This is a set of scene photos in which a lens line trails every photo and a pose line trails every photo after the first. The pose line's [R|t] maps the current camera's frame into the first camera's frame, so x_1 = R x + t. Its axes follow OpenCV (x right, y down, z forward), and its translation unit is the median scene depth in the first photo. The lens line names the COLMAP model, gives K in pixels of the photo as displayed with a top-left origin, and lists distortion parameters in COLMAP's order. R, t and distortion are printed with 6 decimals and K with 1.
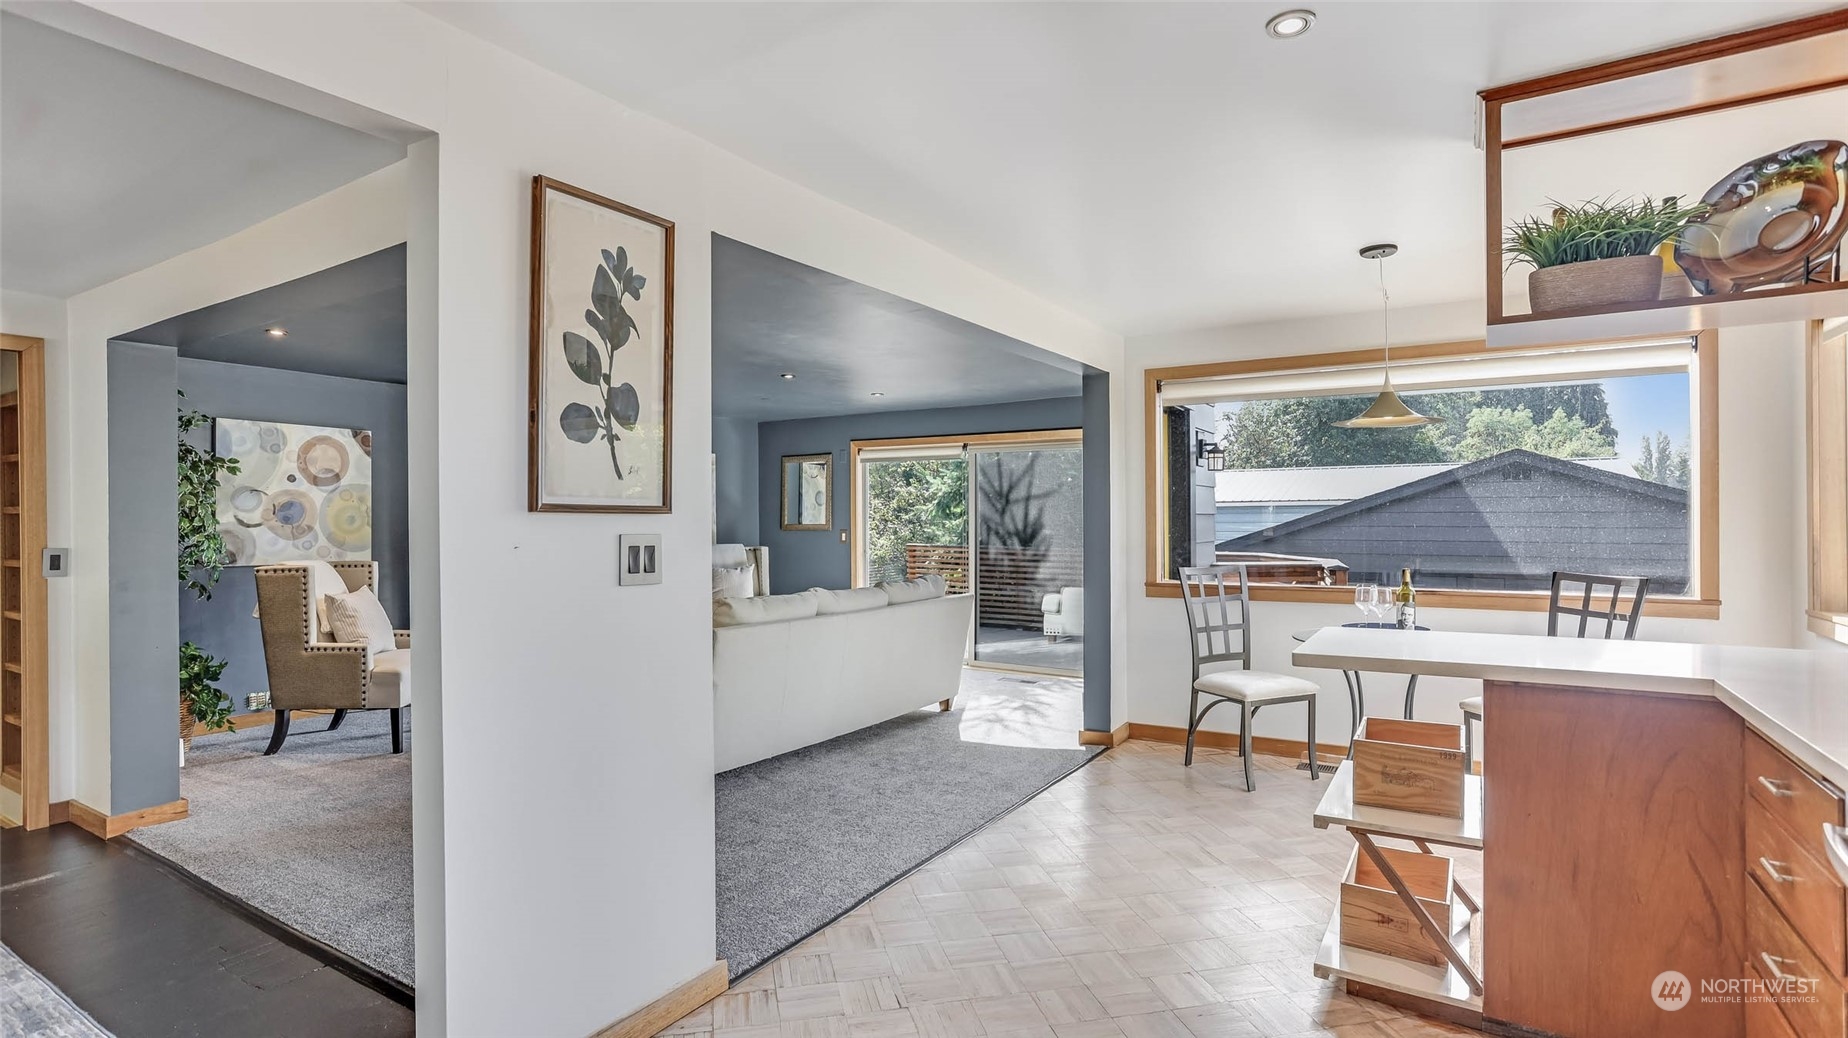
lens RADIAL K [[901.7, 0, 916.1], [0, 901.7, 514.4], [0, 0, 1]] dist [-0.051125, 0.033681]
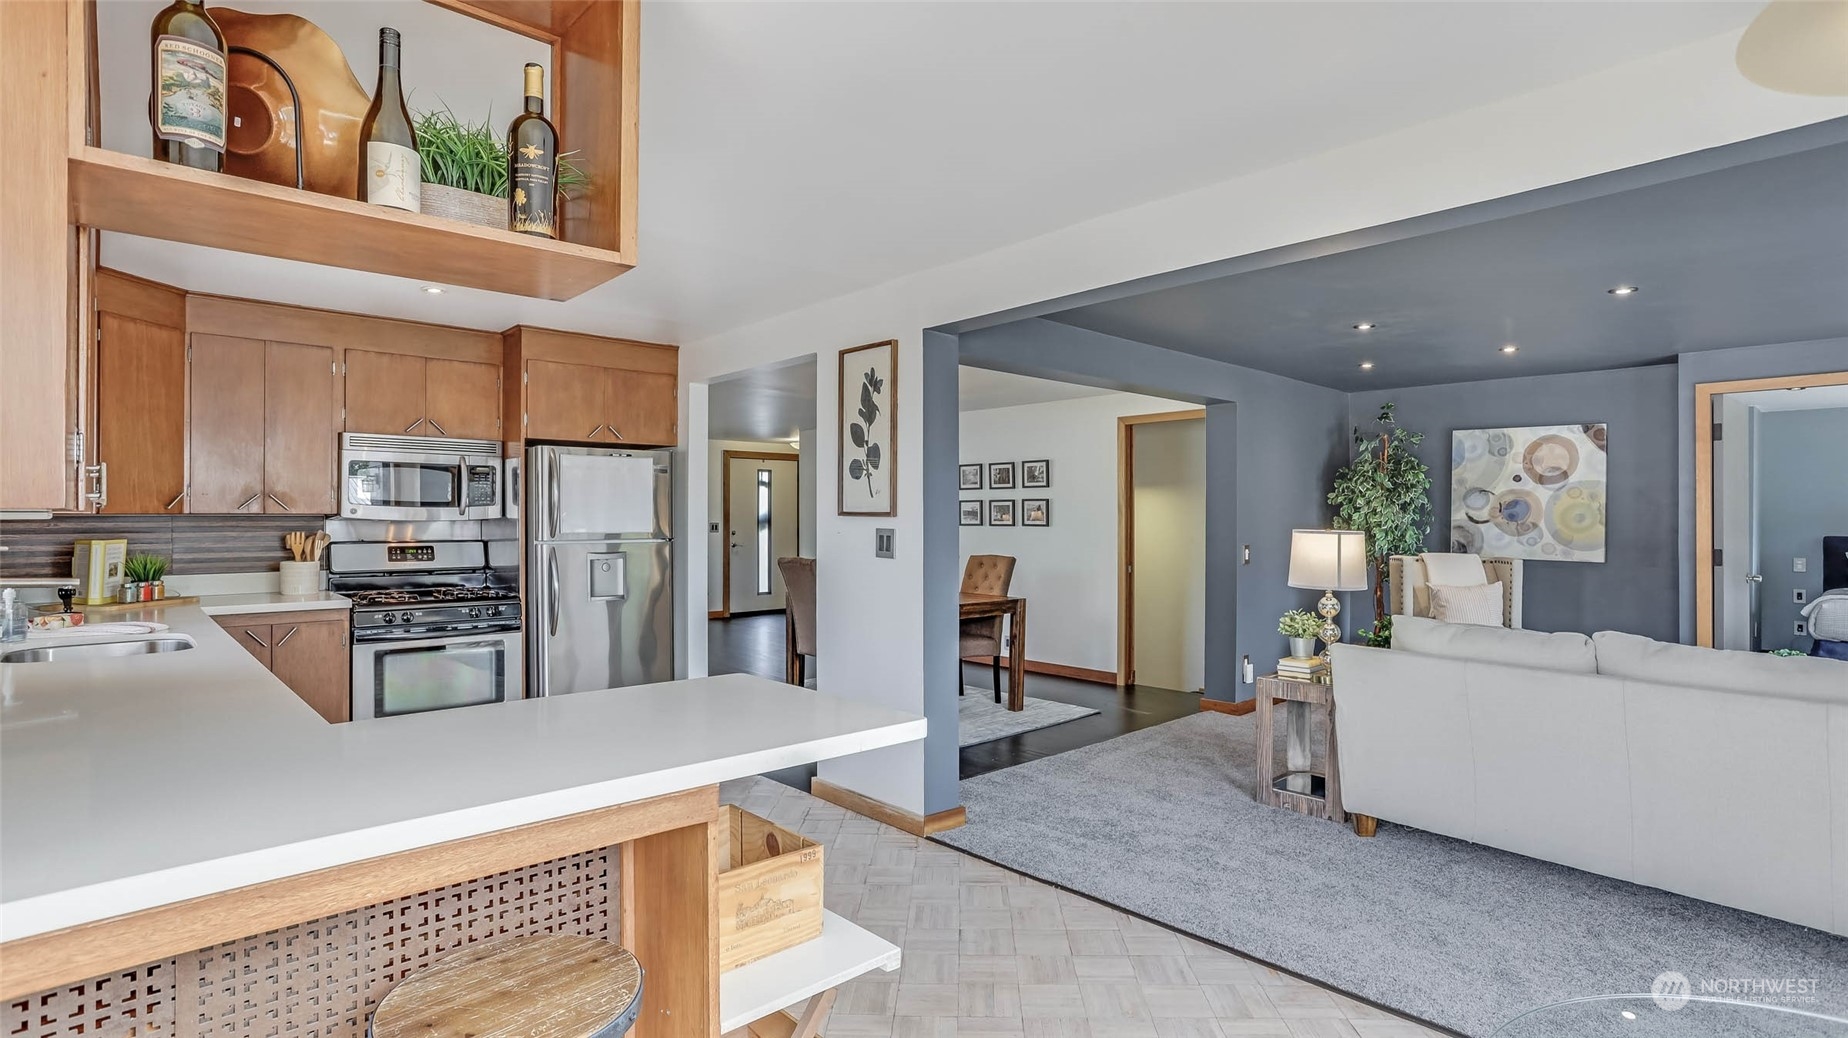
lens RADIAL K [[901.7, 0, 916.1], [0, 901.7, 514.4], [0, 0, 1]] dist [-0.051125, 0.033681]
pose [[-0.263859, 0.004900, -0.964549, 0.526188], [0.004110, 0.999984, 0.003956, -0.004637], [0.964553, -0.002921, -0.263875, 0.591893]]
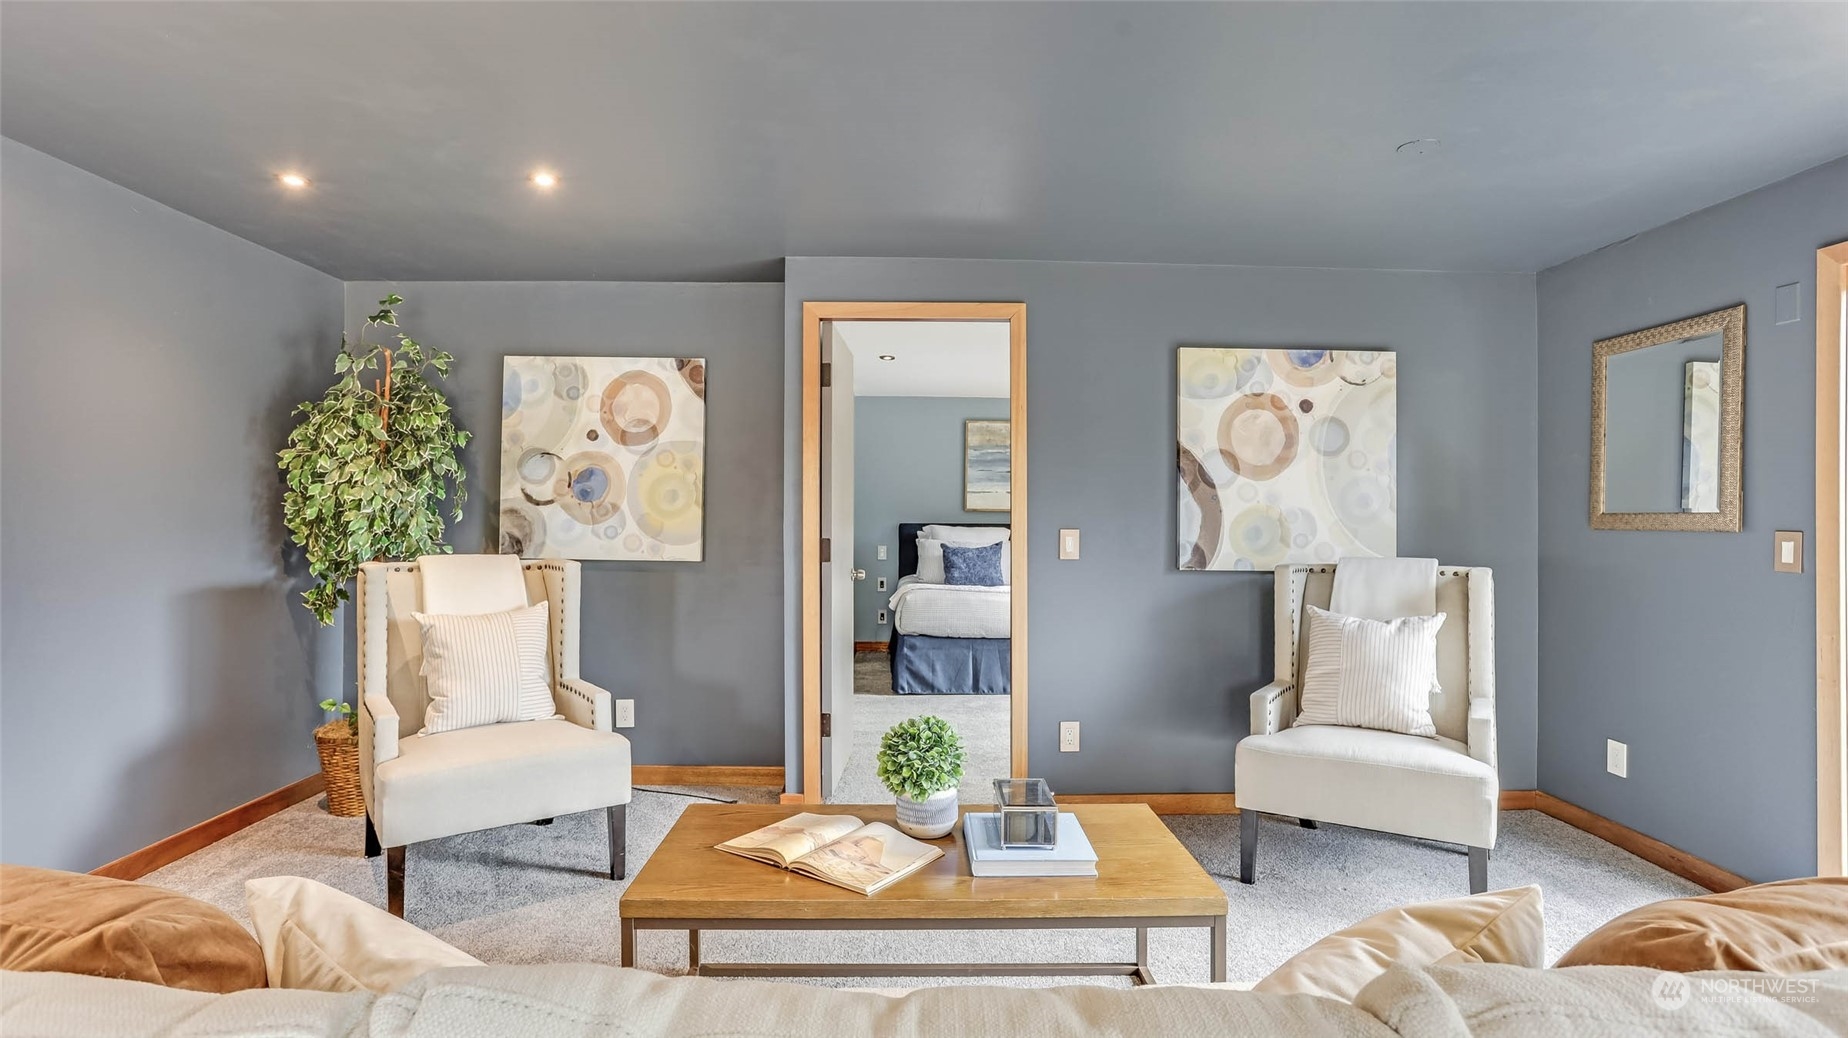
lens RADIAL K [[890.7, 0, 915.1], [0, 890.7, 511.9], [0, 0, 1]] dist [-0.054154, 0.033167]
pose [[0.547604, 0.006412, -0.836713, 0.011468], [-0.003300, 0.999979, 0.005504, 0.014740], [0.836731, -0.000253, 0.547613, 0.845357]]
